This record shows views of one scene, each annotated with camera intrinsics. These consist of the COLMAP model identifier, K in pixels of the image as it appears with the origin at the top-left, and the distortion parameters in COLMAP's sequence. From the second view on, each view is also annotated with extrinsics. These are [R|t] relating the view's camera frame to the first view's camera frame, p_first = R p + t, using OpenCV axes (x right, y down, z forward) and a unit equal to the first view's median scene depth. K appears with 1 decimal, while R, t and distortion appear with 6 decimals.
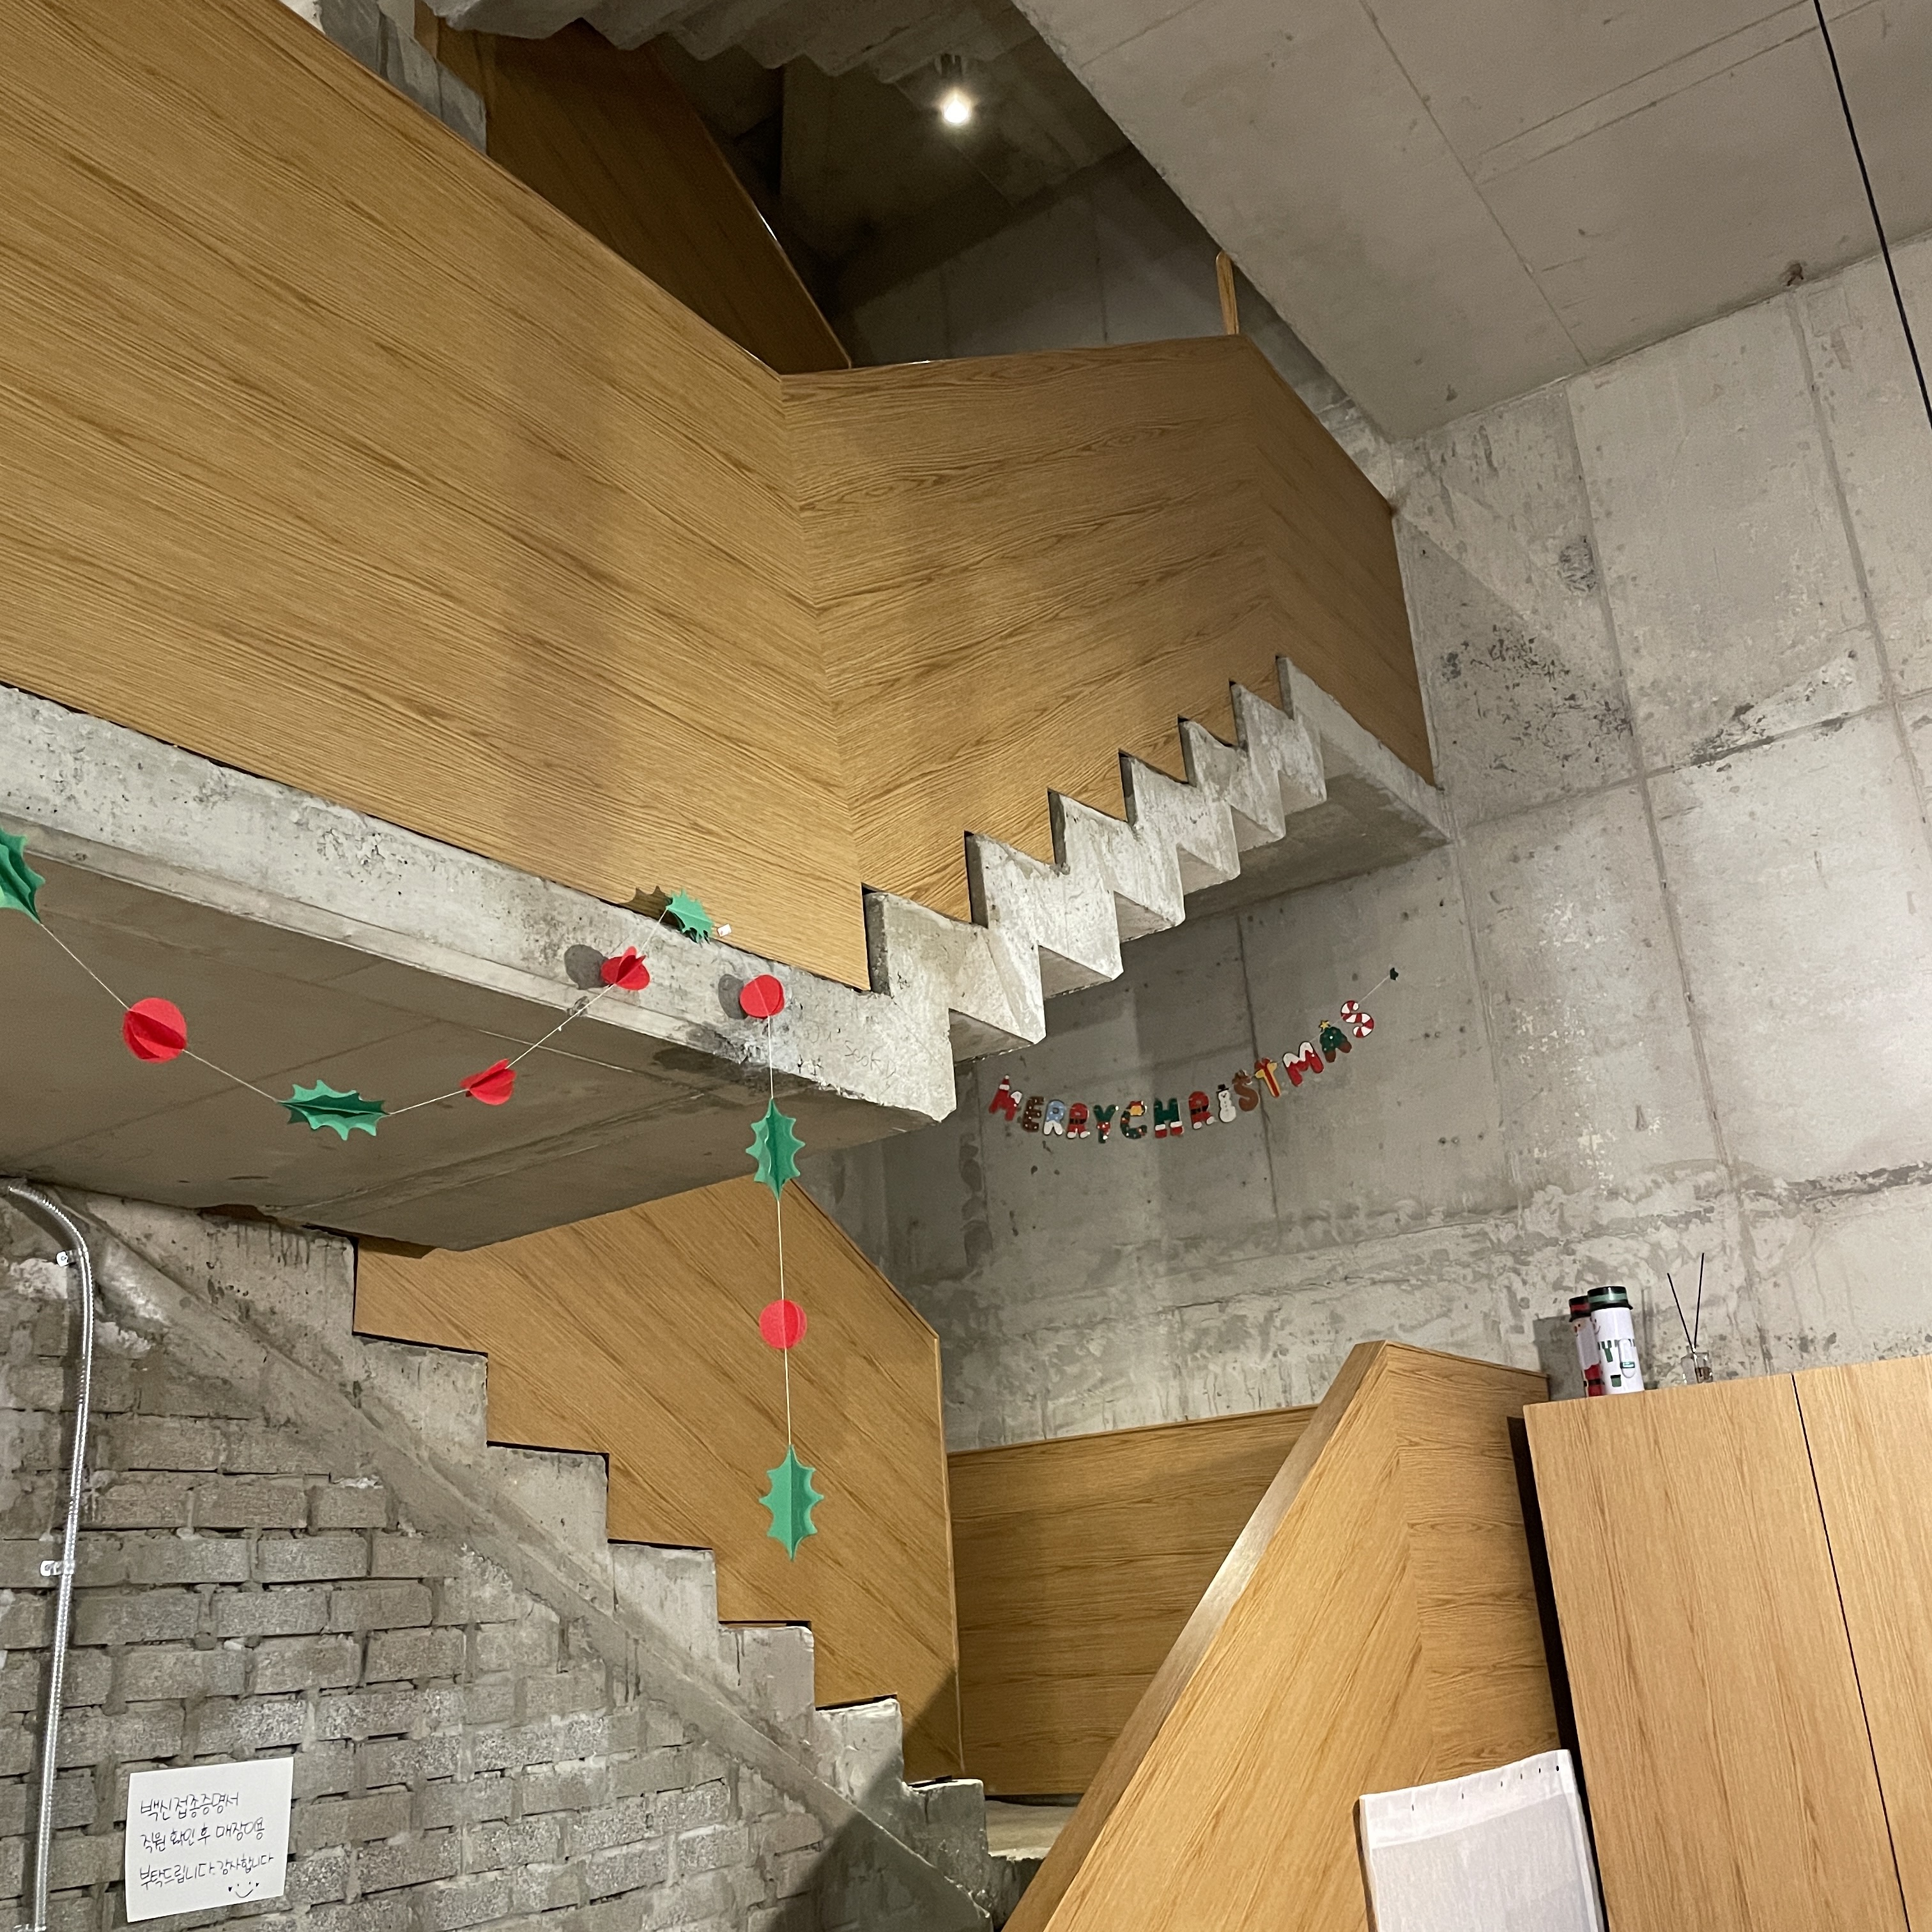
lens RADIAL K [[1949.4, 0, 983.8], [0, 1949.4, 940.5], [0, 0, 1]] dist [0.092600, -0.117196]
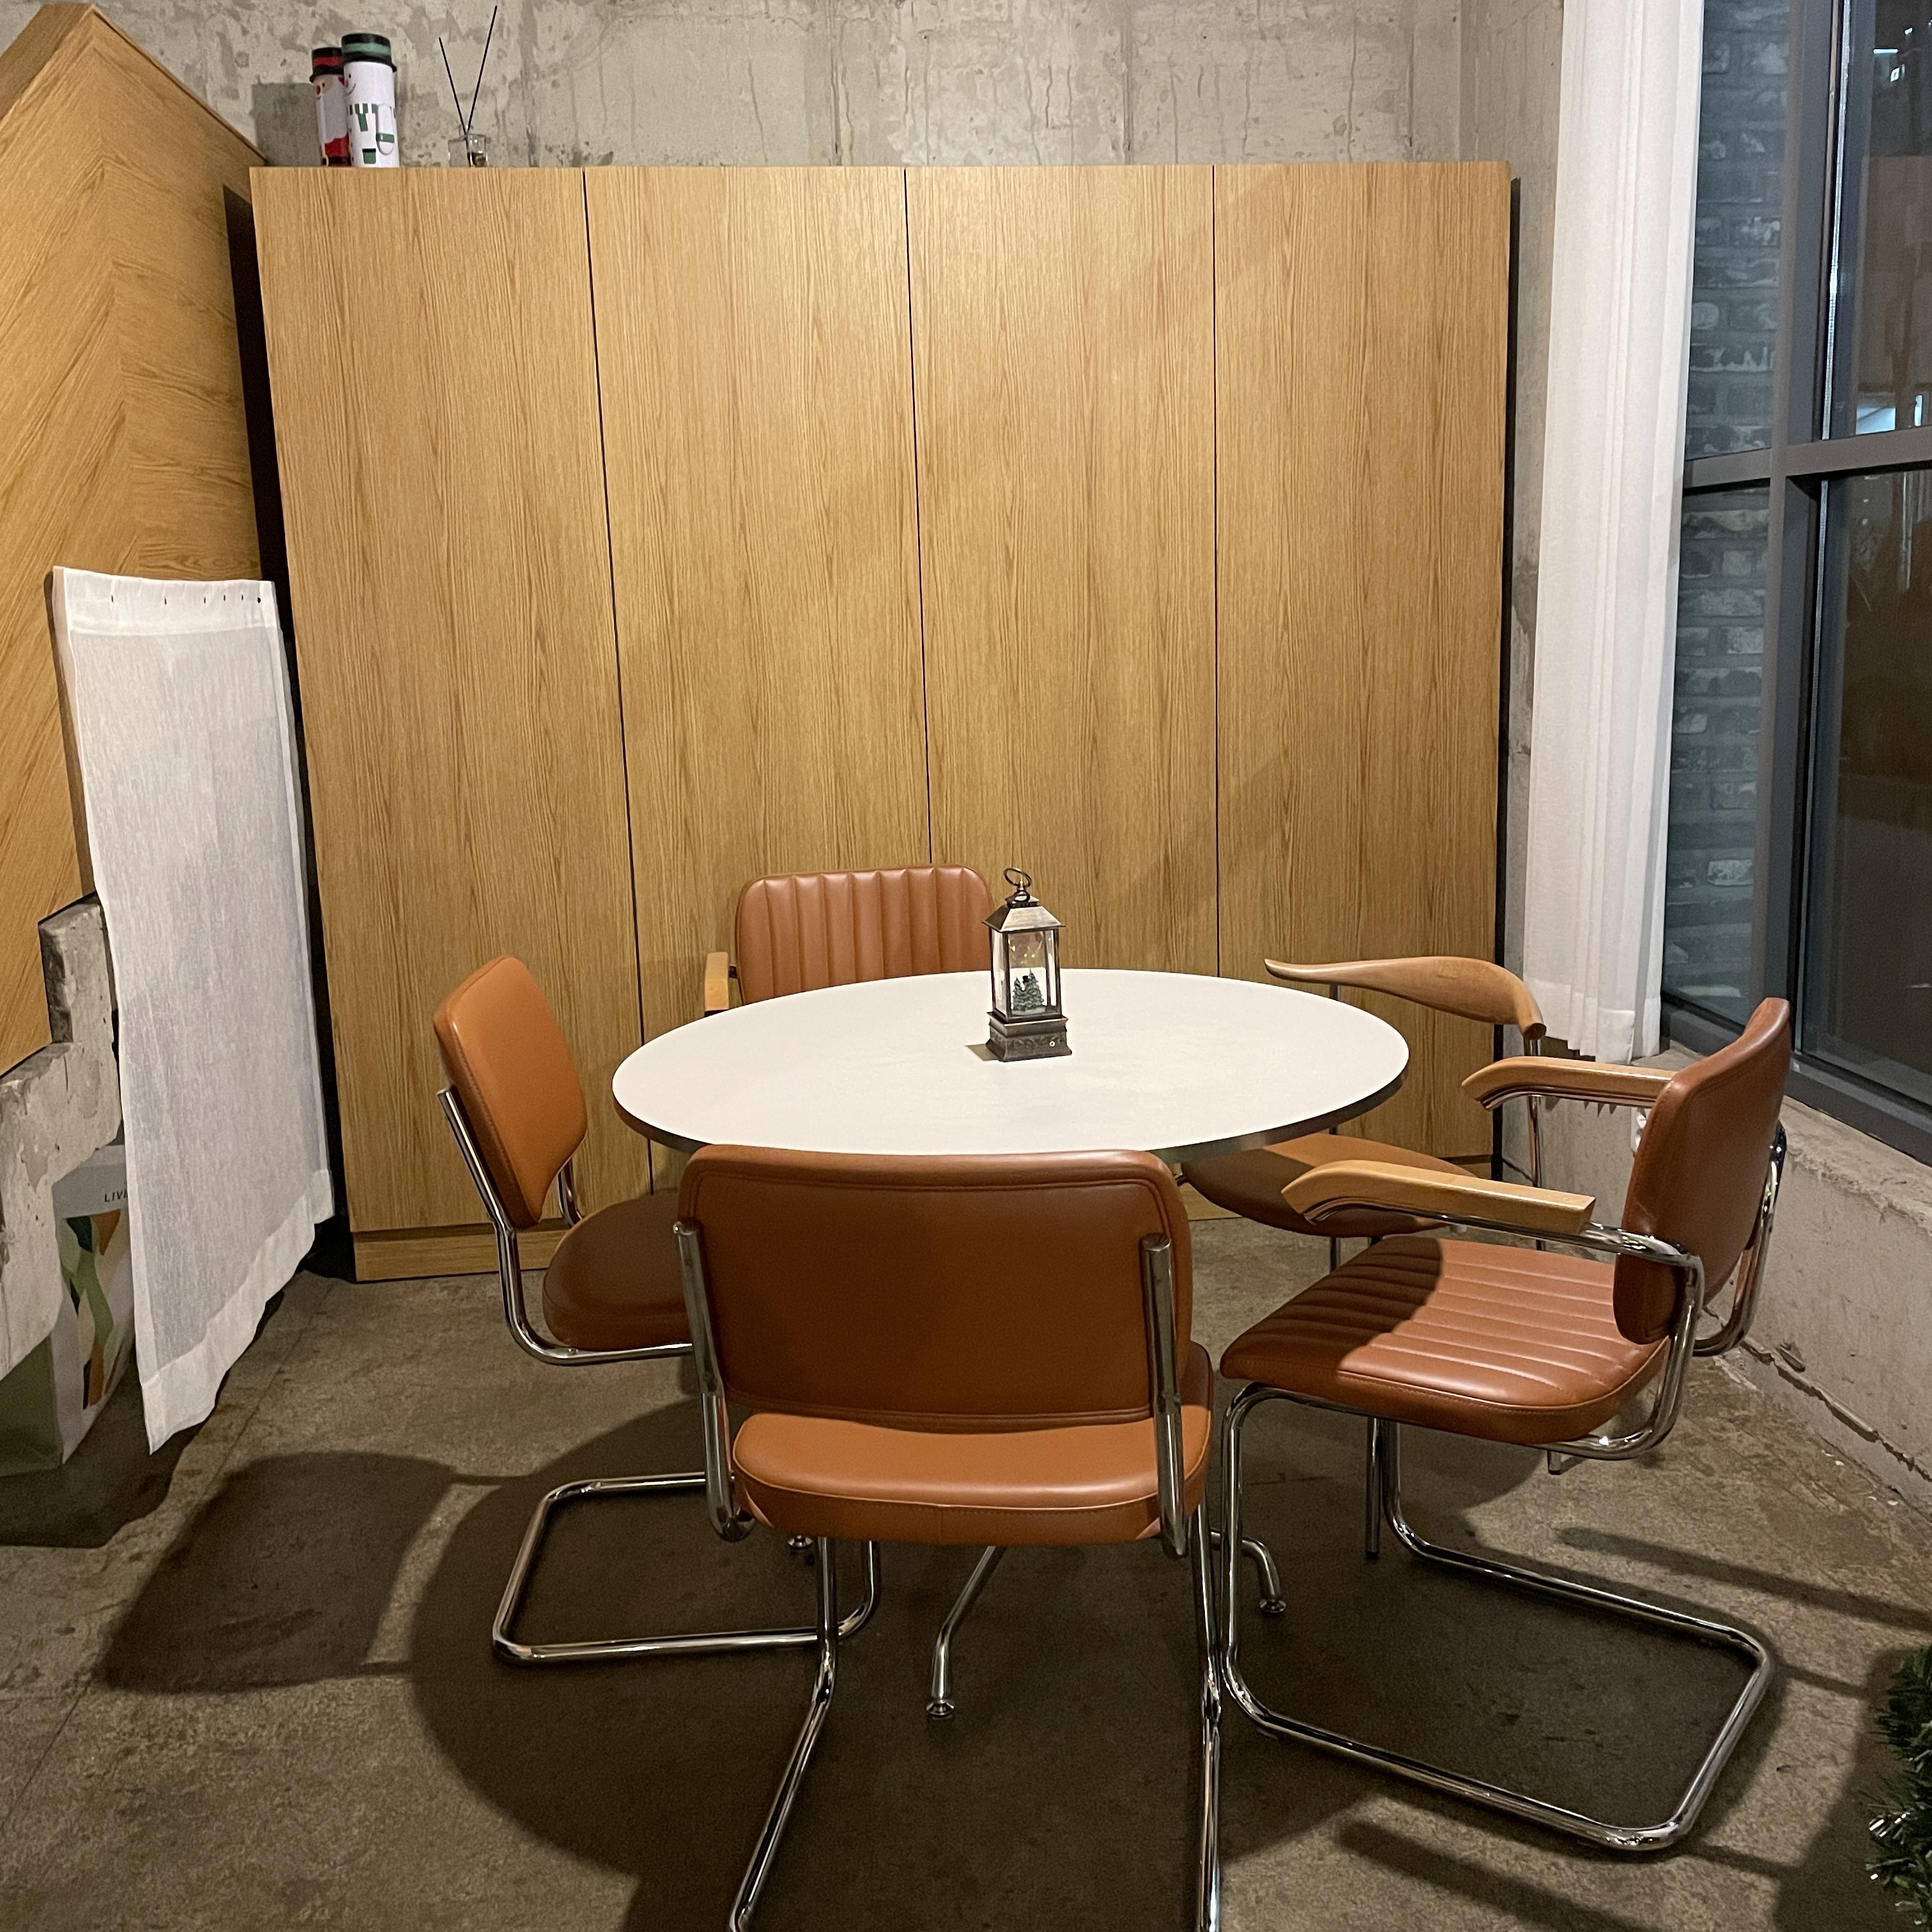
lens RADIAL K [[1949.4, 0, 983.8], [0, 1949.4, 940.5], [0, 0, 1]] dist [0.092600, -0.117196]
pose [[0.766927, -0.060890, 0.638839, -0.025464], [-0.238787, 0.896930, 0.372153, 0.160334], [-0.595654, -0.437961, 0.673340, 0.175786]]
